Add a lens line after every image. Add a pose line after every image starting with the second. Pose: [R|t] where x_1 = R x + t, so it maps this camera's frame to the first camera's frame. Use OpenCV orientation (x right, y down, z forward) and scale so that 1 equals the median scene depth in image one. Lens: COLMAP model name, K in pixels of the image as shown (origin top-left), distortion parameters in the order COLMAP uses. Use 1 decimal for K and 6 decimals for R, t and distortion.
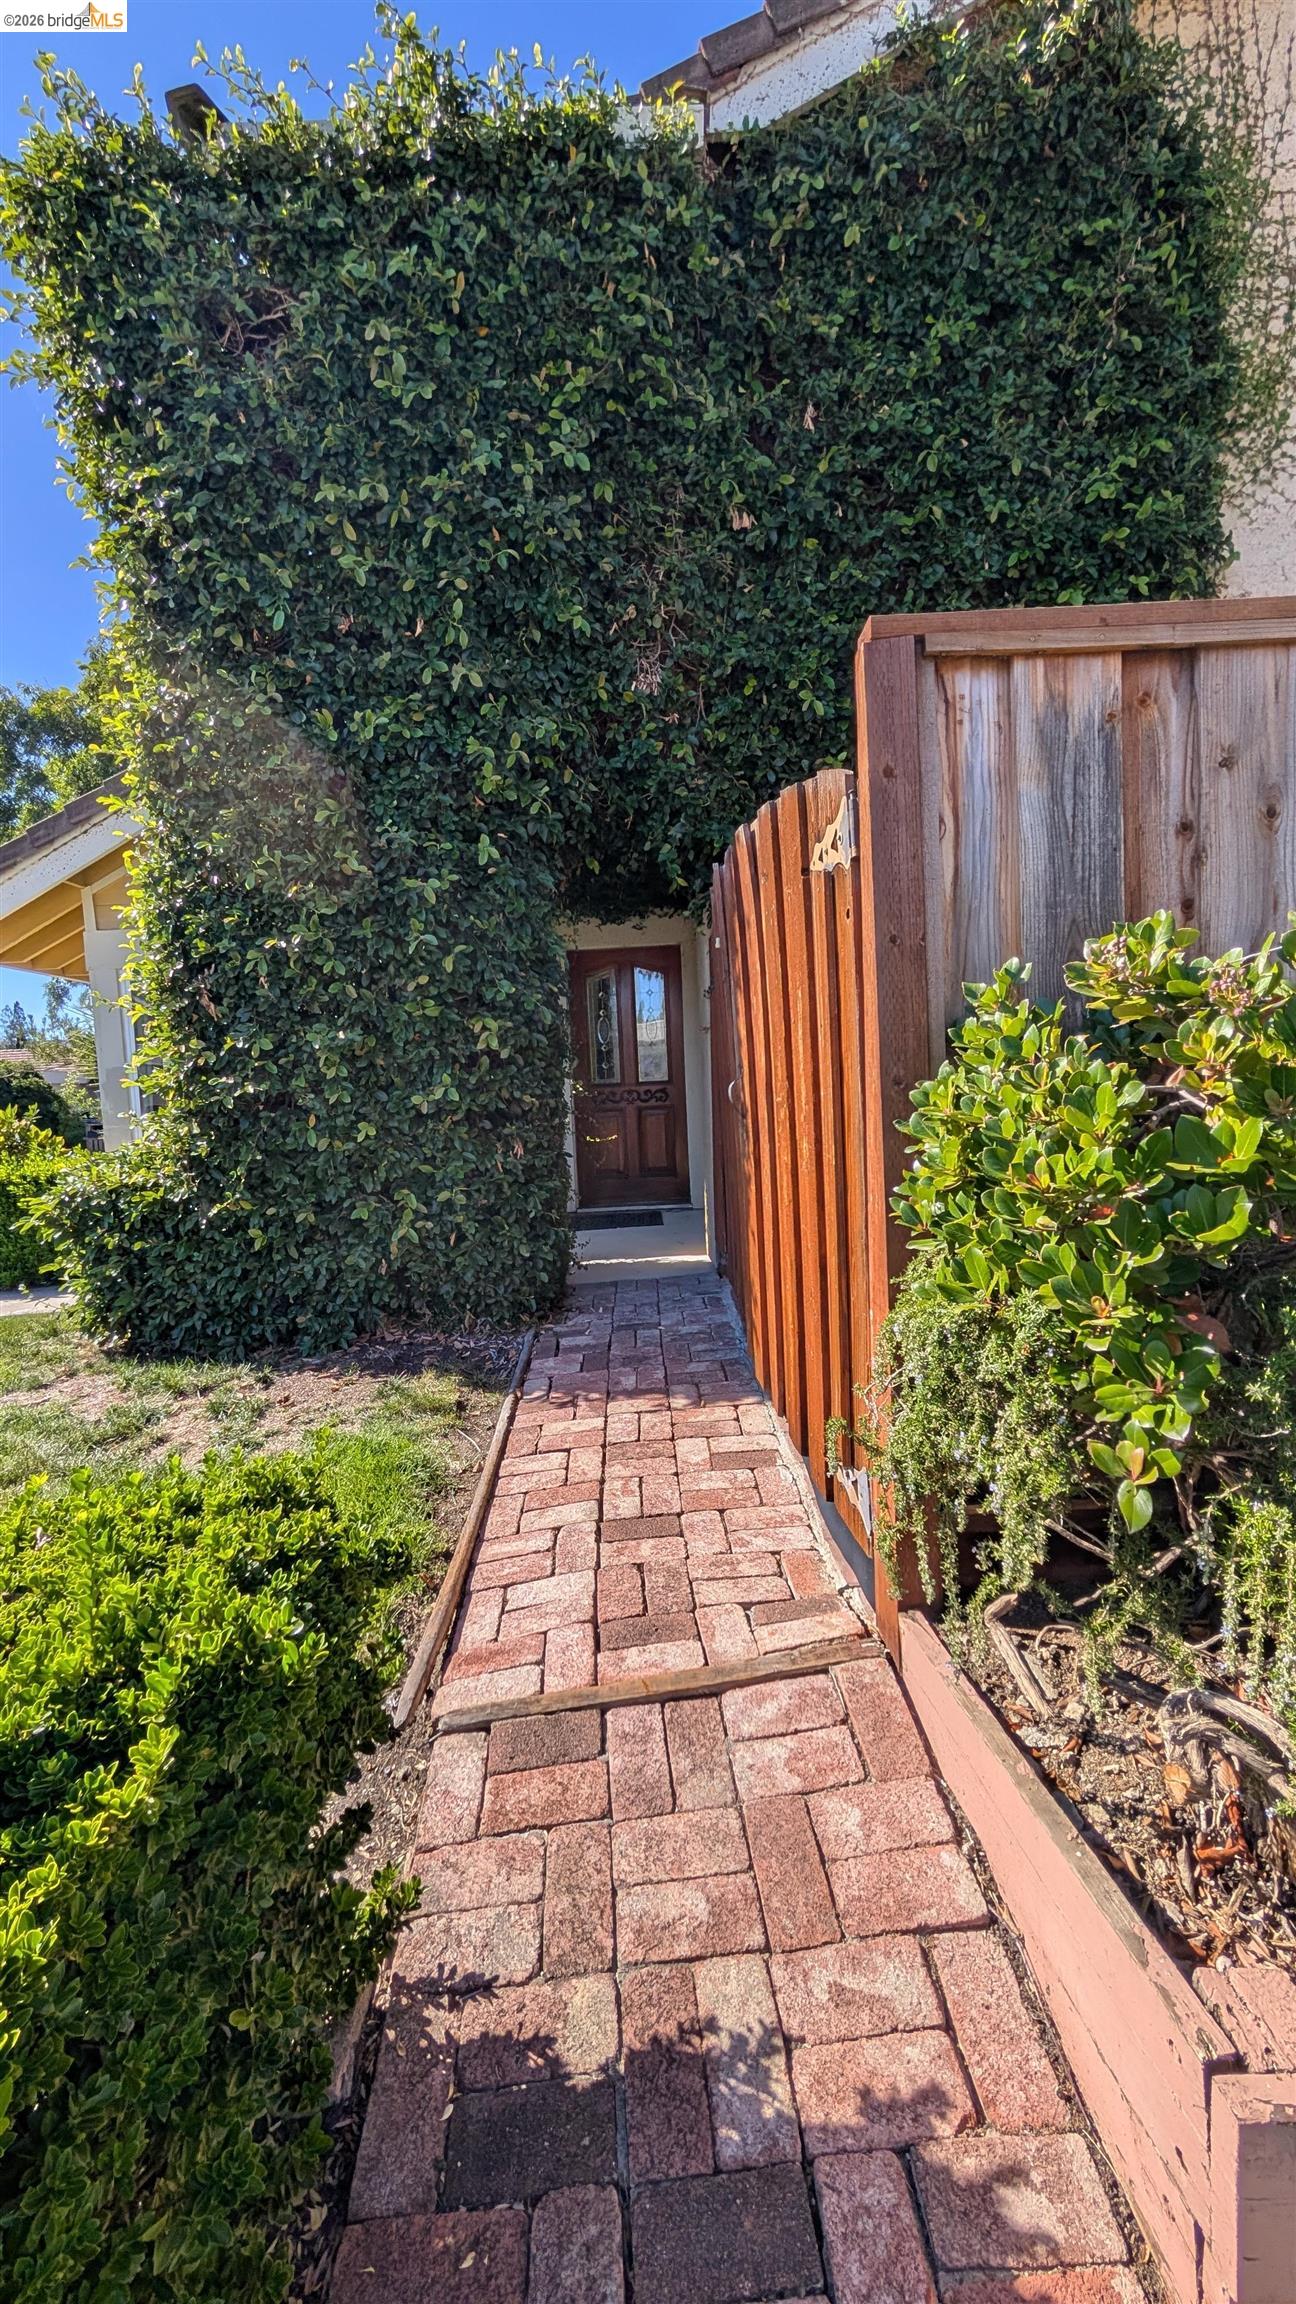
lens RADIAL K [[872.4, 0, 648.0], [0, 872.4, 1152.0], [0, 0, 1]] dist [0.001098, -0.000269]
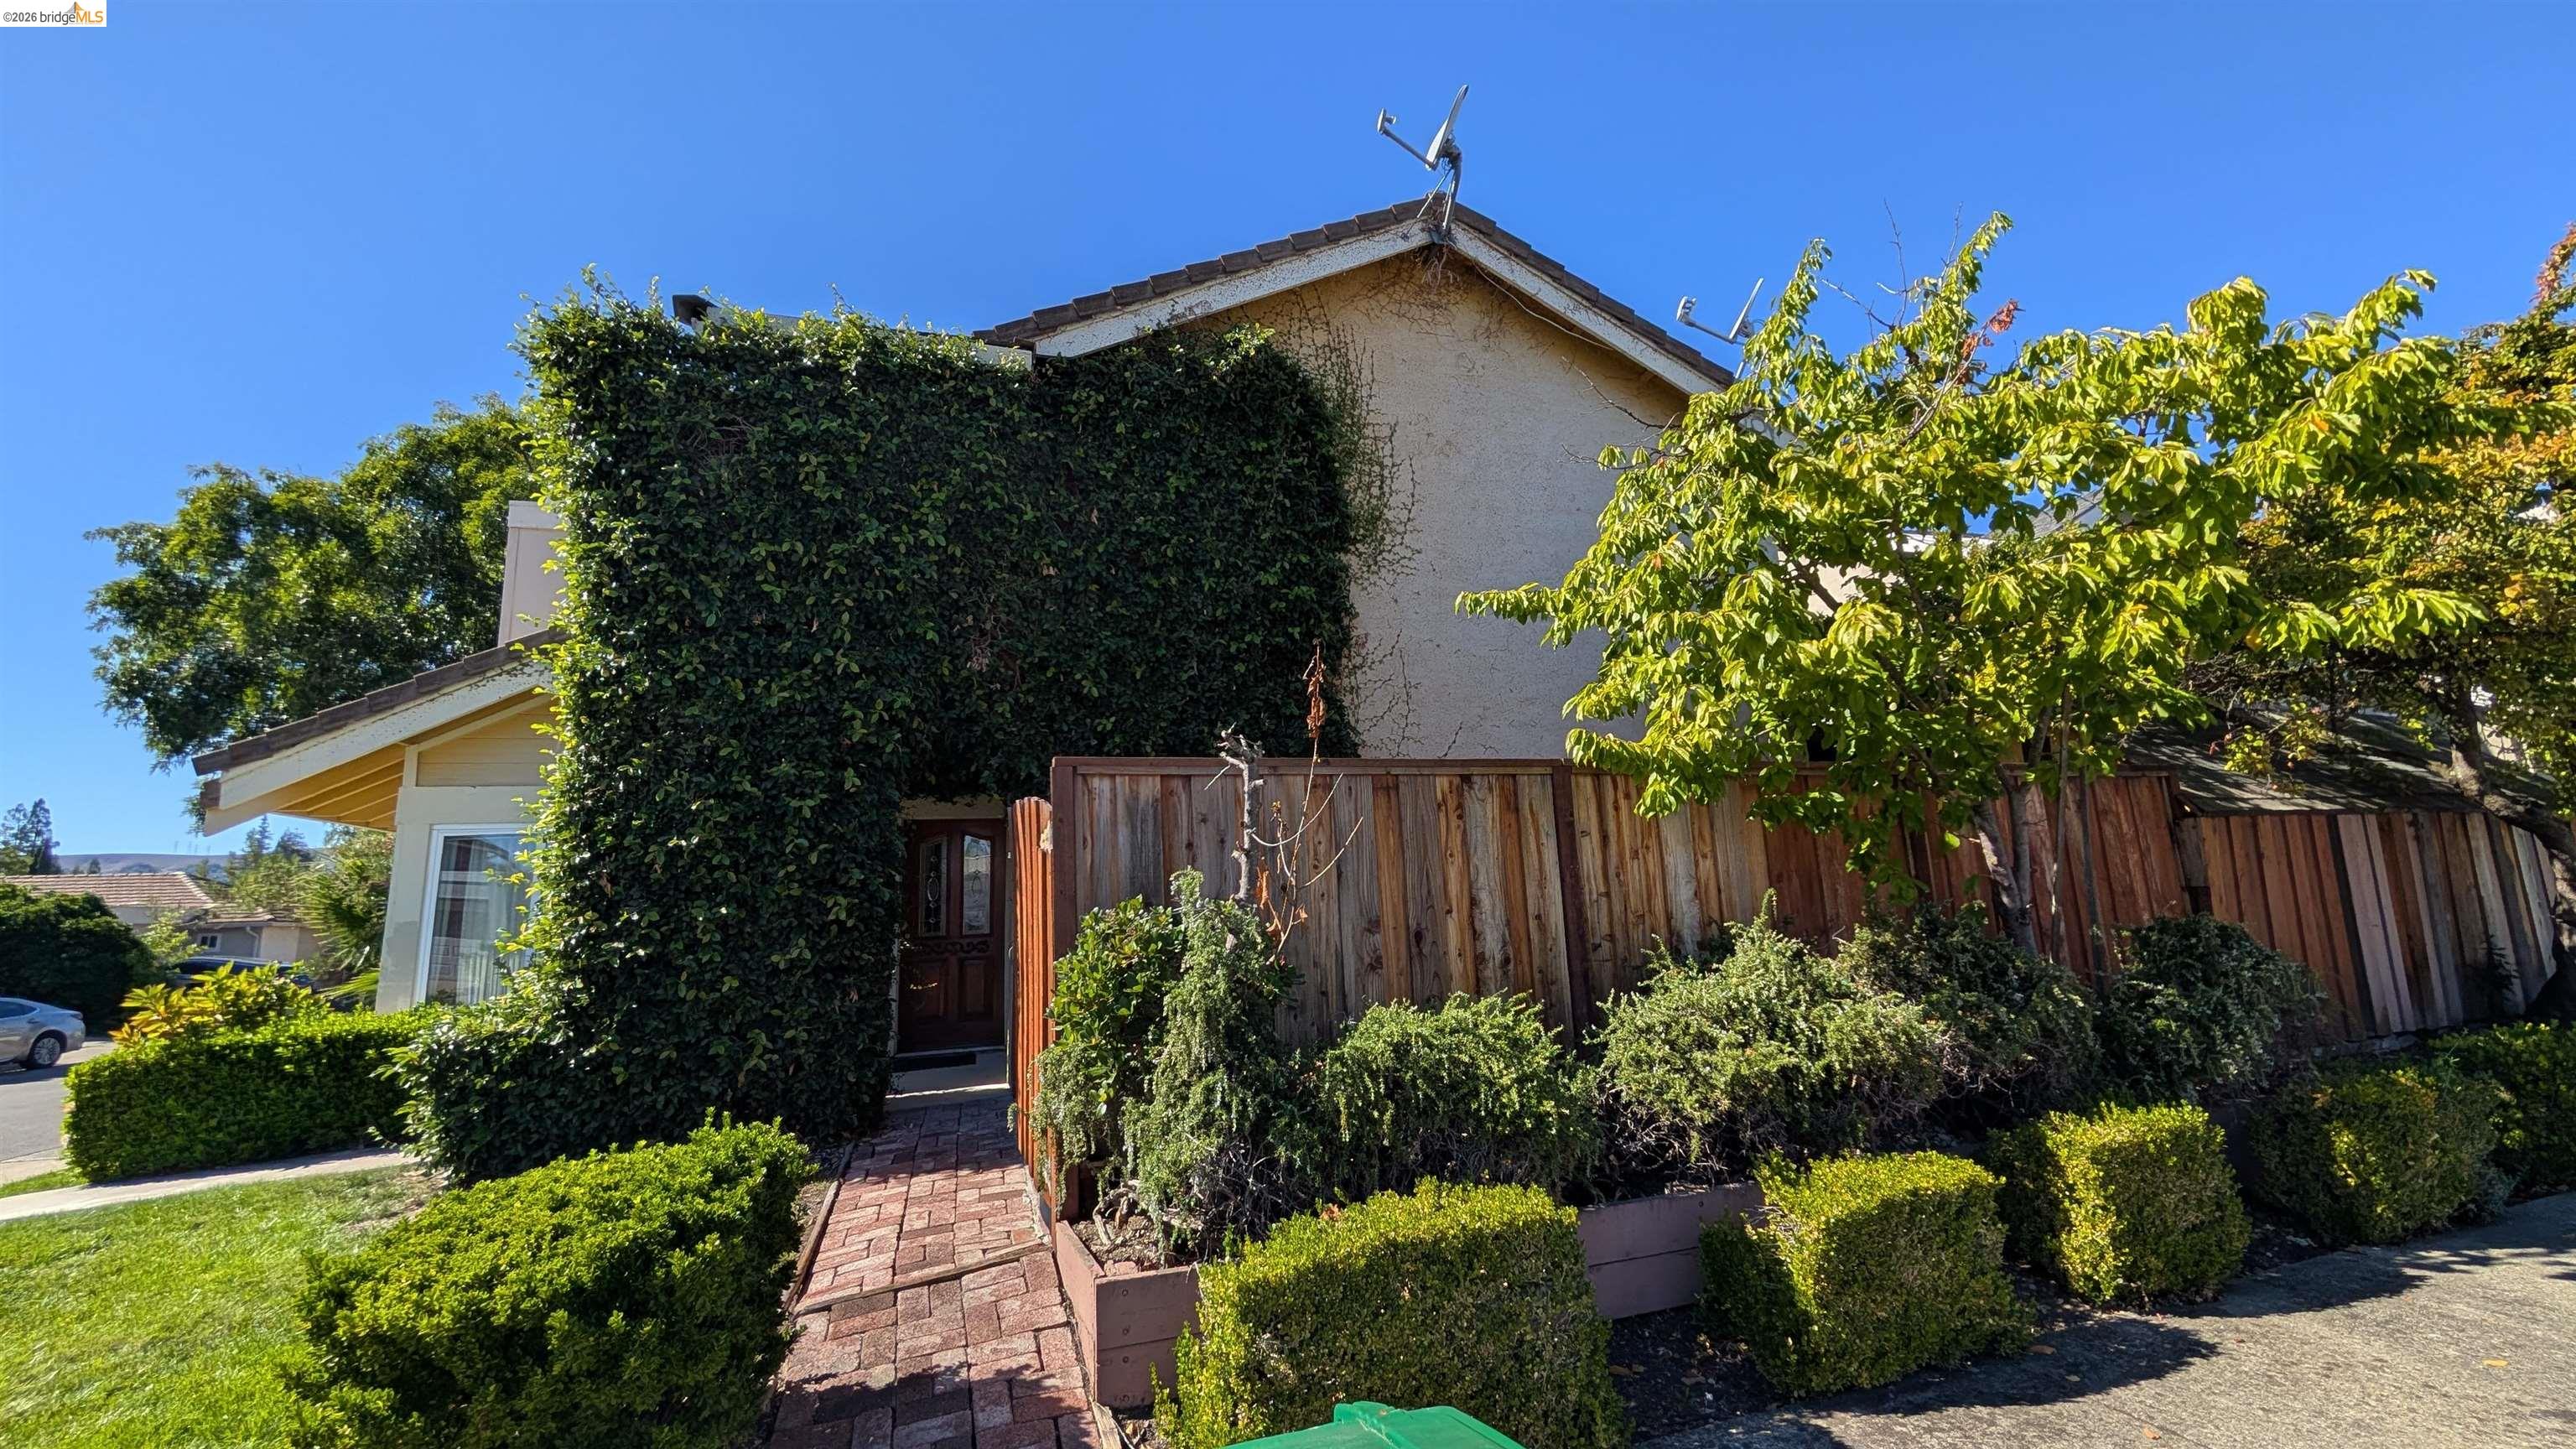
lens RADIAL K [[975.4, 0, 1287.2], [0, 975.4, 735.7], [0, 0, 1]] dist [0.001098, -0.000269]
pose [[0.958425, 0.053485, 0.280286, 0.047313], [0.021977, 0.965522, -0.259390, 0.015138], [-0.284496, 0.254766, 0.924206, -0.689088]]
